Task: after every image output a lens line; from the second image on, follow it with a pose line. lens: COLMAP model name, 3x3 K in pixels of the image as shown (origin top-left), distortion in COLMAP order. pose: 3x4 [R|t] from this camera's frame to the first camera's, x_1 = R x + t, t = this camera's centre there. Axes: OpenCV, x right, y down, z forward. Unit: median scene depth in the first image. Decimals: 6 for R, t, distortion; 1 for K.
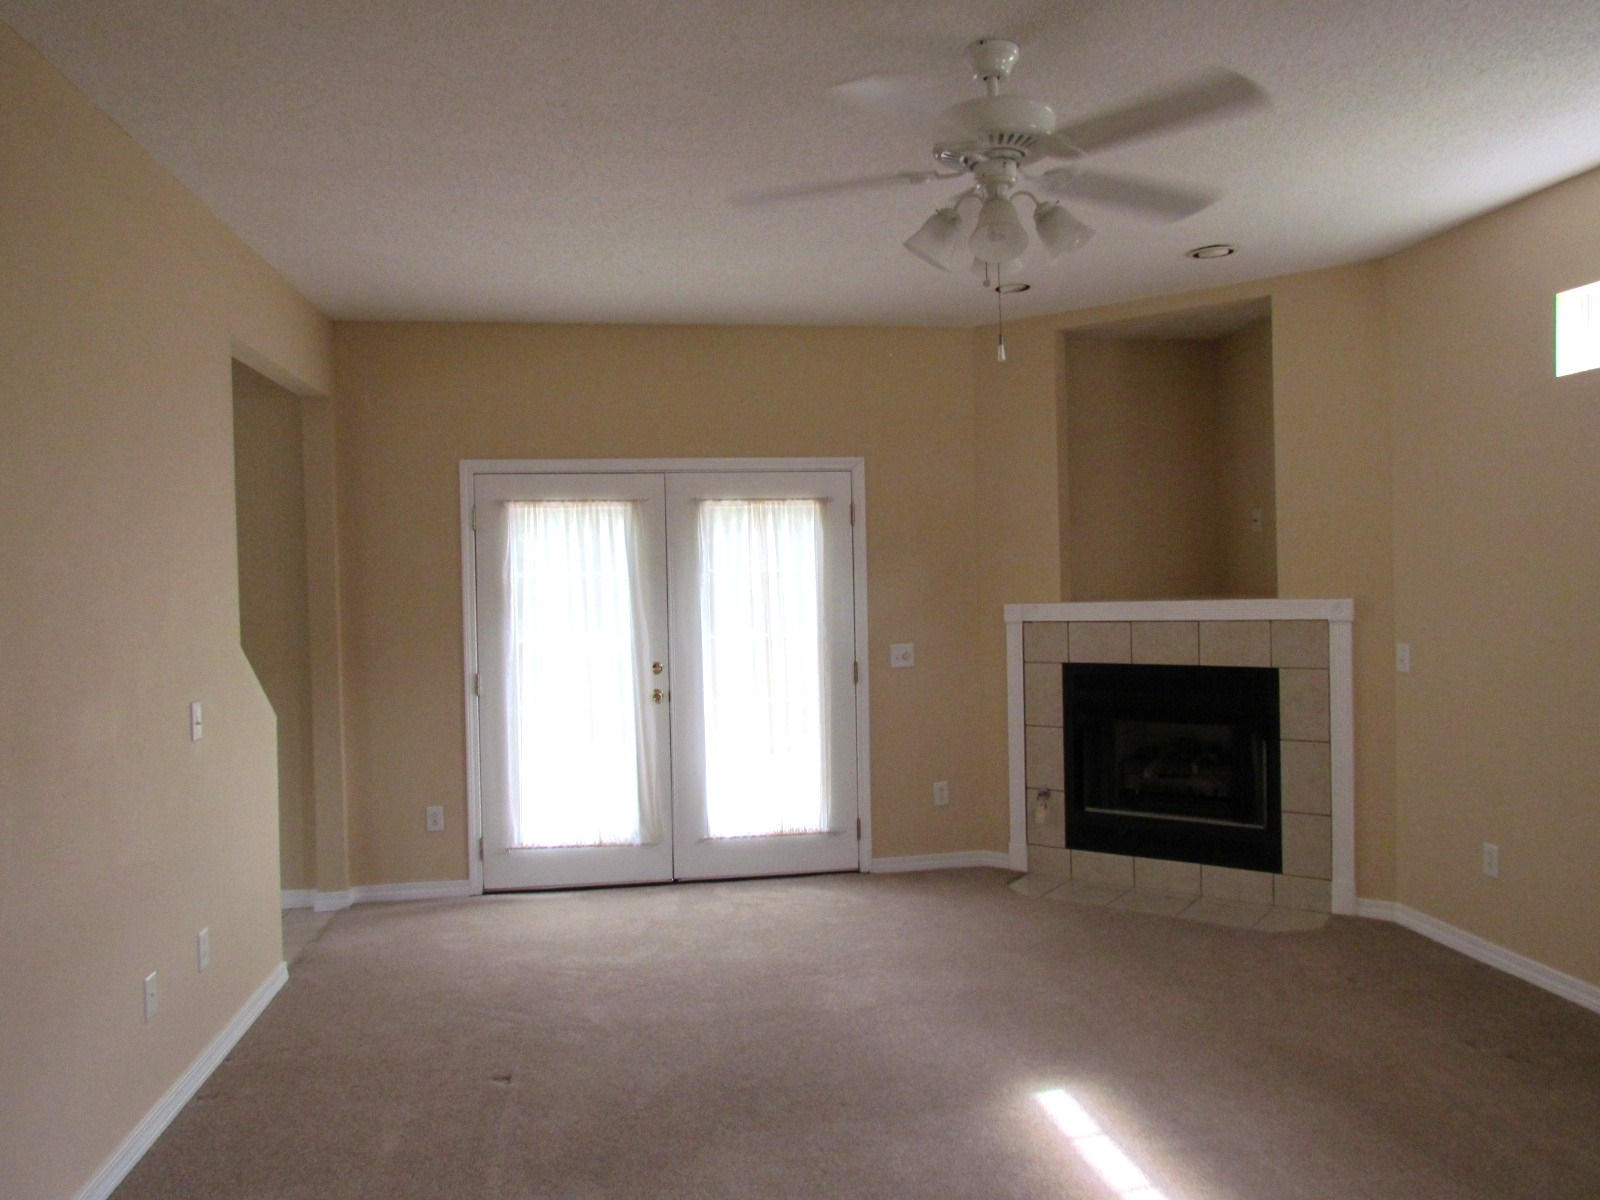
lens RADIAL K [[1148.3, 0, 800.0], [0, 1148.3, 600.0], [0, 0, 1]] dist [-0.002095, 0.004953]
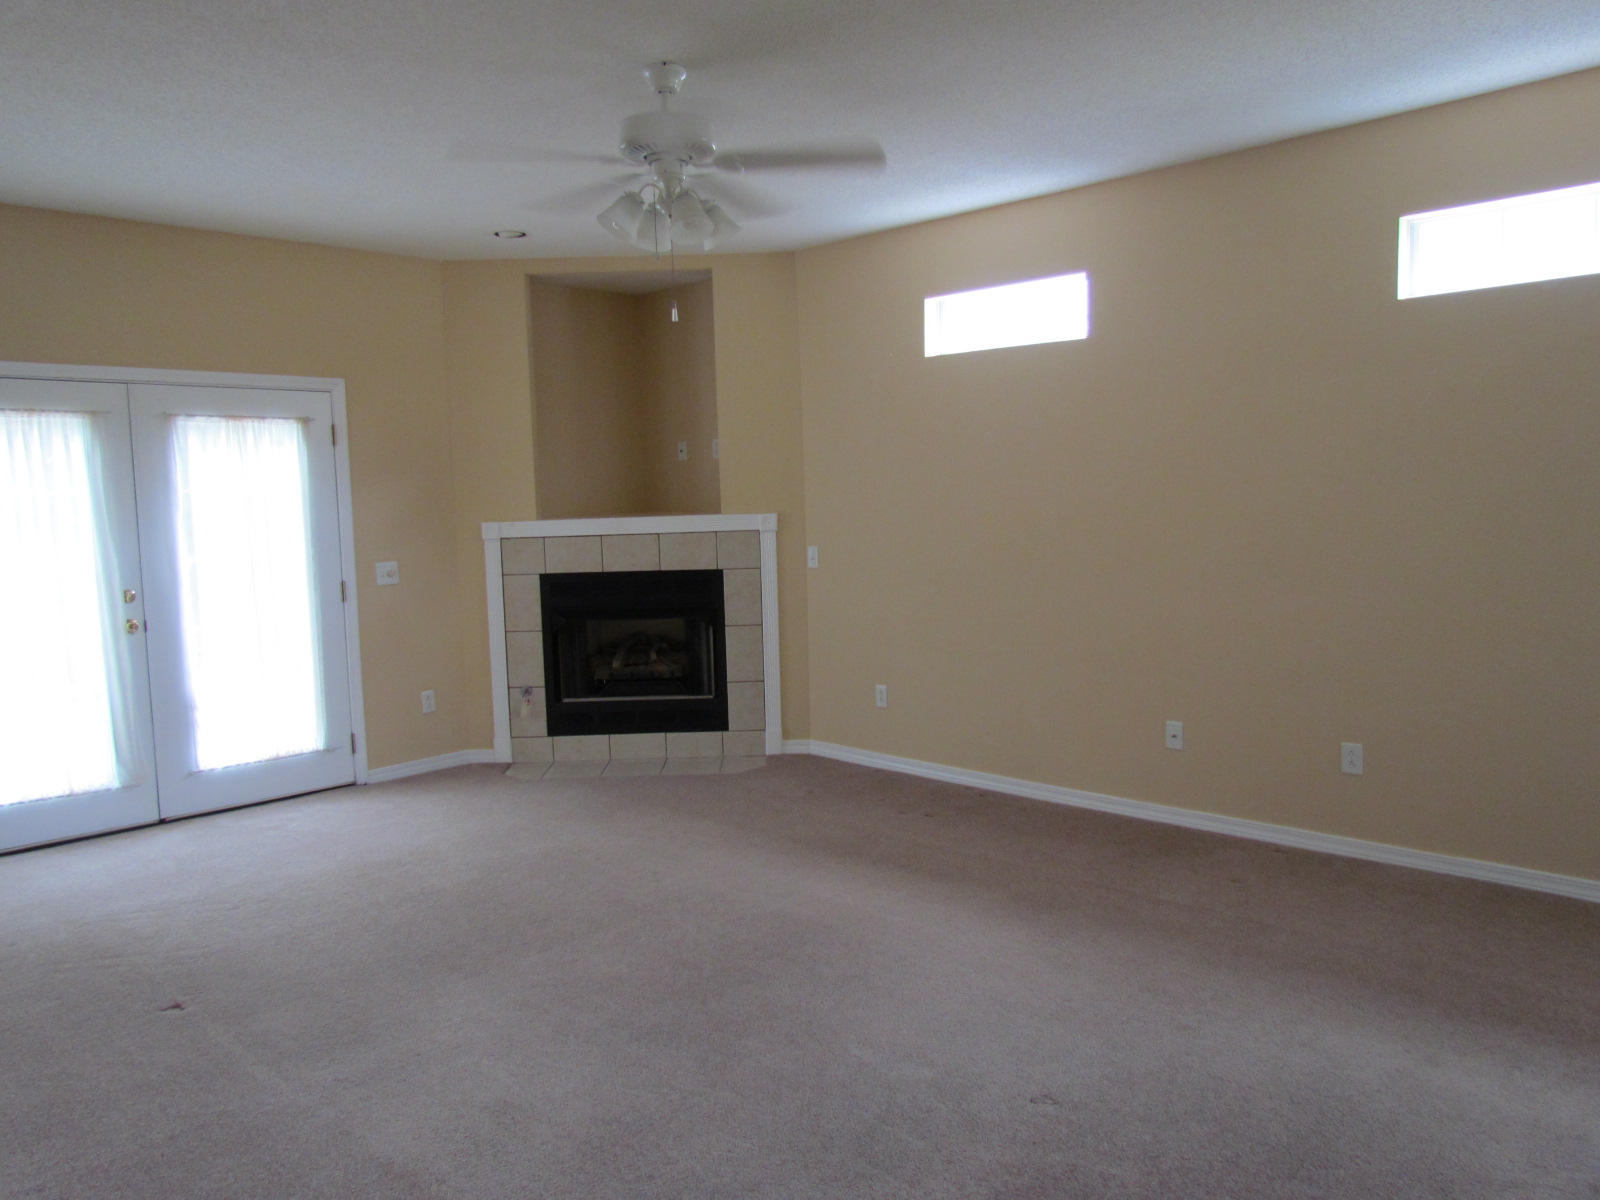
lens RADIAL K [[1133.2, 0, 799.3], [0, 1133.2, 581.3], [0, 0, 1]] dist [-0.031640, 0.002506]
pose [[0.802912, -0.042815, 0.594558, -0.228184], [0.013496, 0.998467, 0.053676, 0.006035], [-0.595945, -0.035073, 0.802259, -0.042109]]
